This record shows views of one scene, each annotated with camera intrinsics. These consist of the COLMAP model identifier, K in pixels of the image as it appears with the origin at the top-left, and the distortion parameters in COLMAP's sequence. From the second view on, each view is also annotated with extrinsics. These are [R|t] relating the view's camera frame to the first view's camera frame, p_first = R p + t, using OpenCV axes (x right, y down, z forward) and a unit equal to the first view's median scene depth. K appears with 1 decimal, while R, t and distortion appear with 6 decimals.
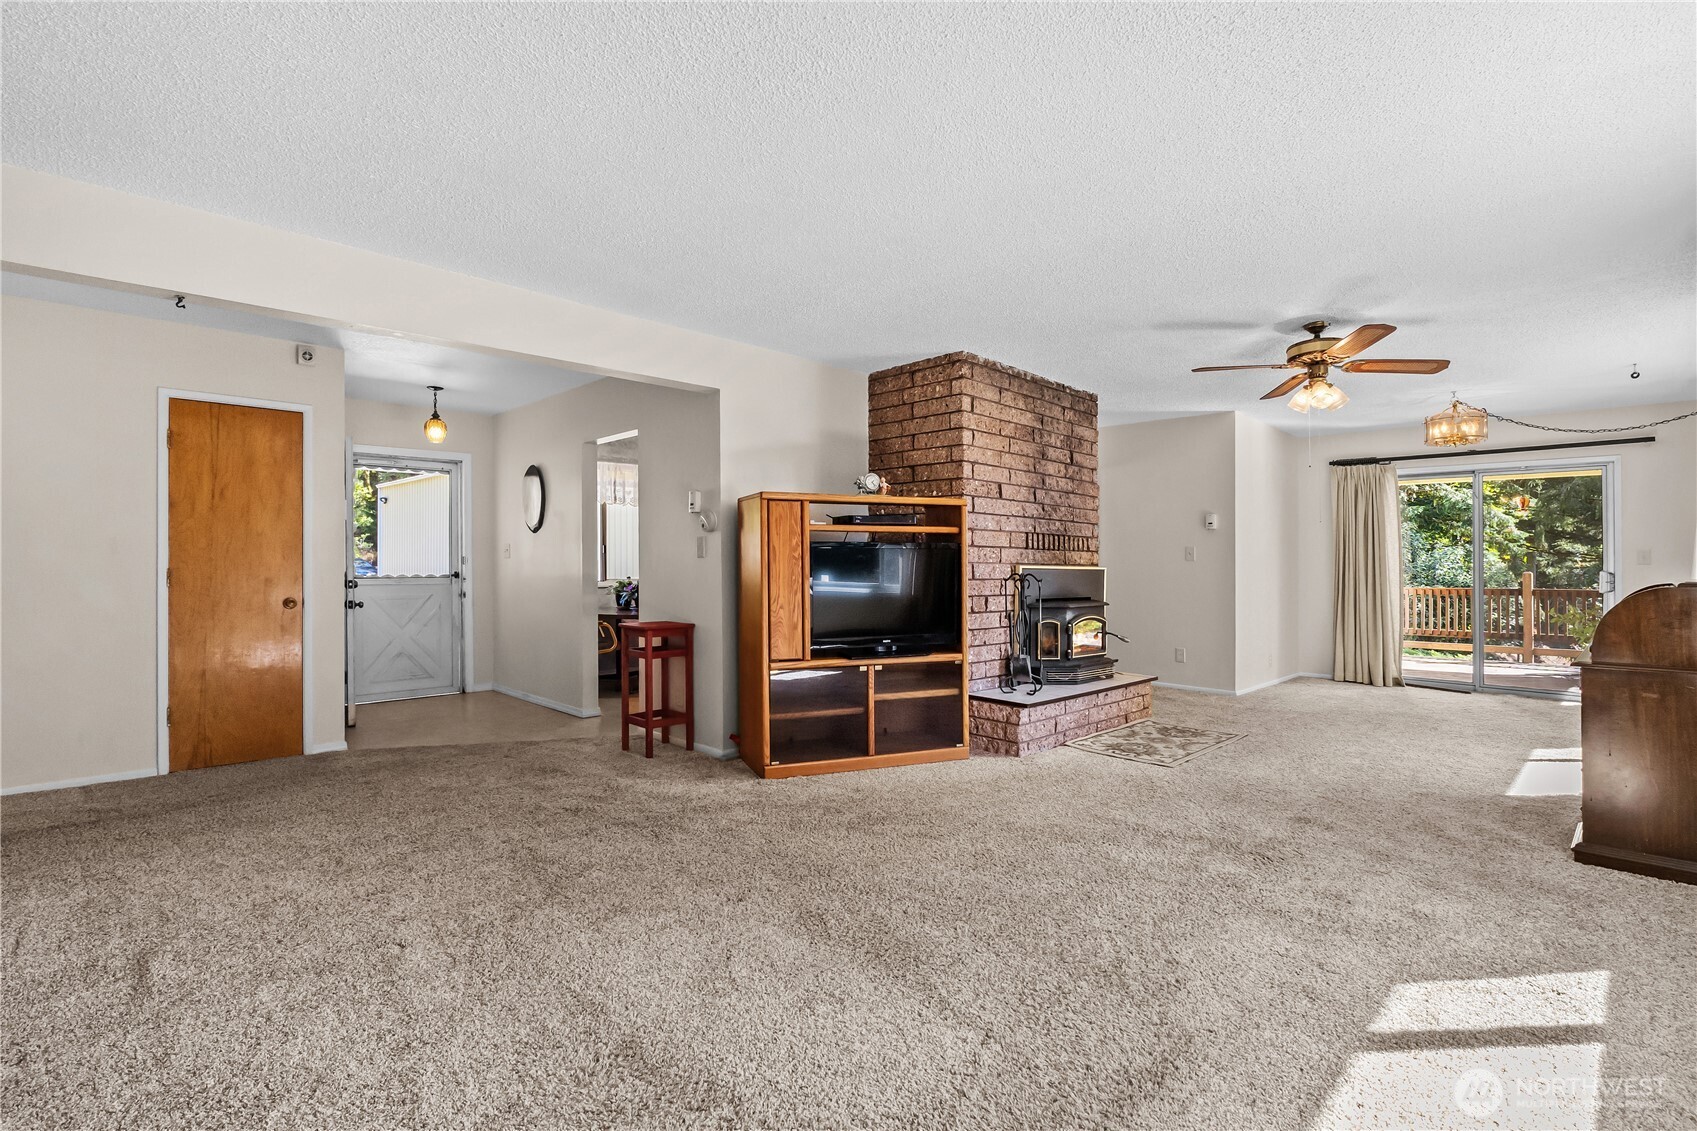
lens RADIAL K [[774.1, 0, 849.7], [0, 774.1, 566.8], [0, 0, 1]] dist [-0.017135, -0.000128]
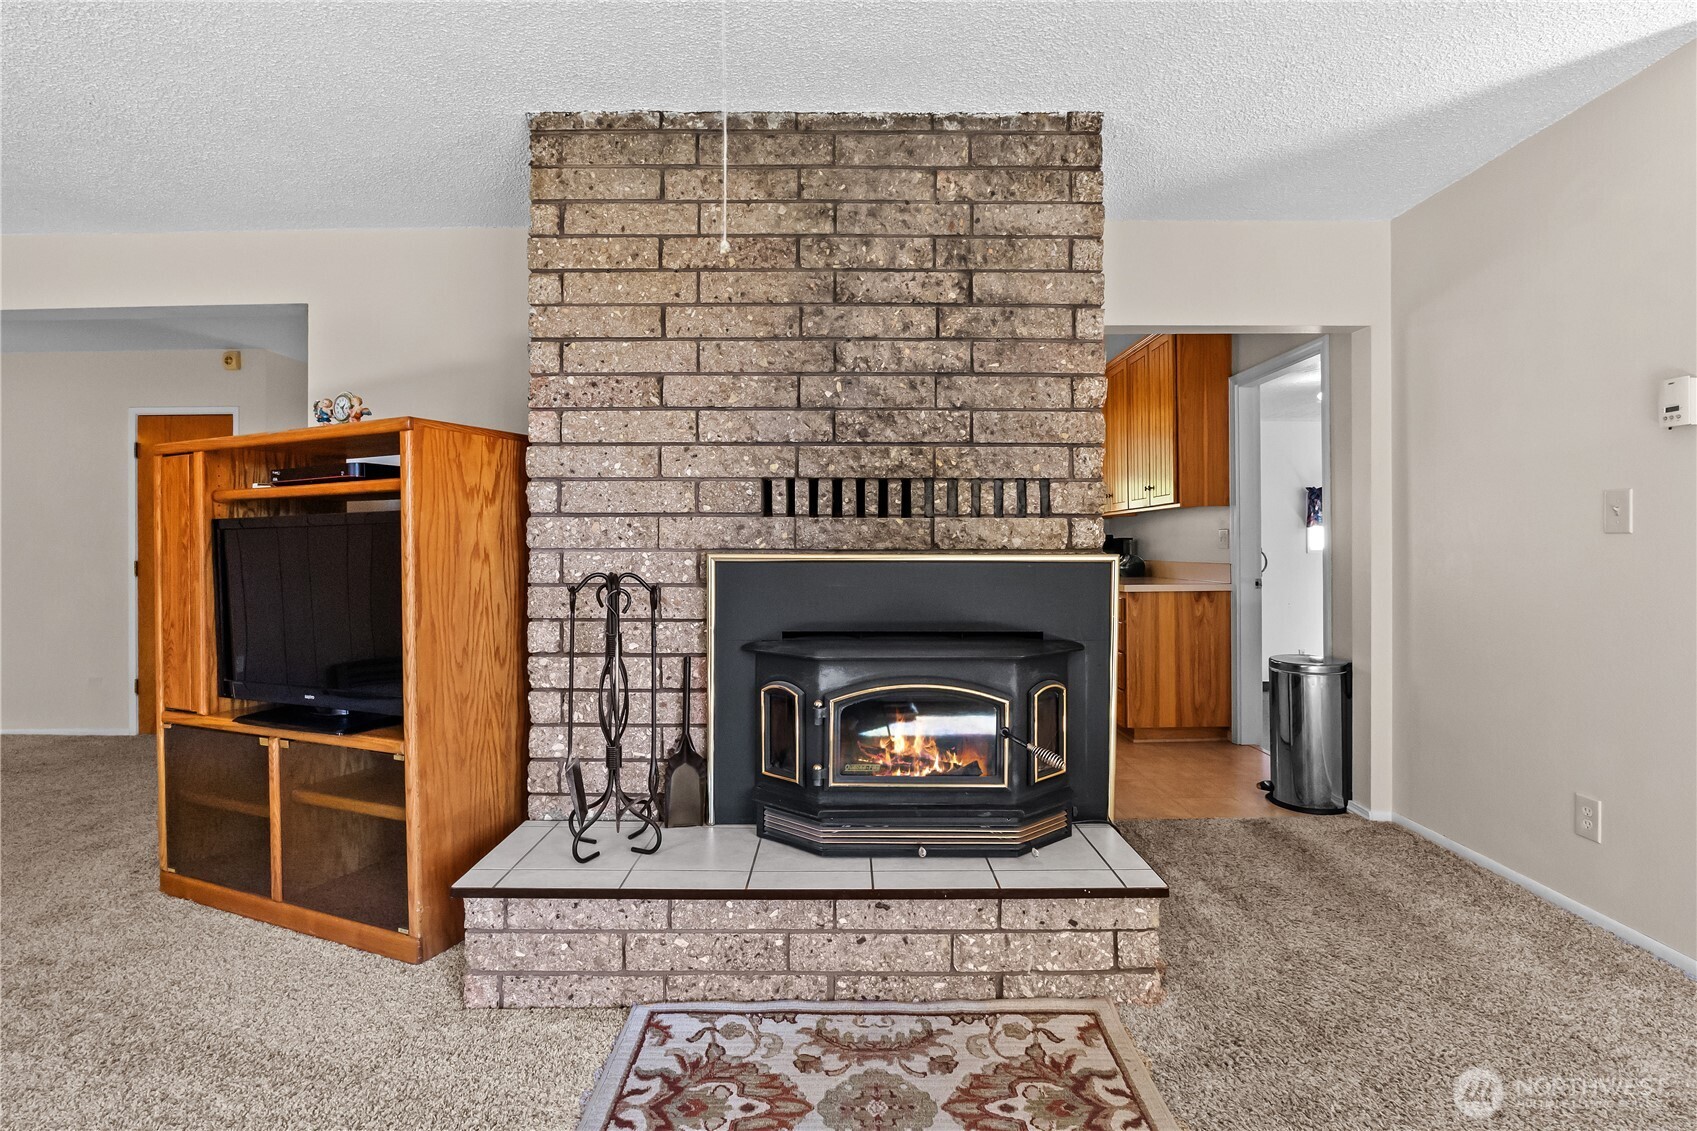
lens RADIAL K [[774.1, 0, 846.9], [0, 774.1, 555.8], [0, 0, 1]] dist [-0.017135, -0.000128]
pose [[0.719515, -0.002063, -0.694474, 0.557860], [0.005691, 0.999980, 0.002925, -0.001443], [0.694453, -0.006057, 0.719512, 0.706602]]
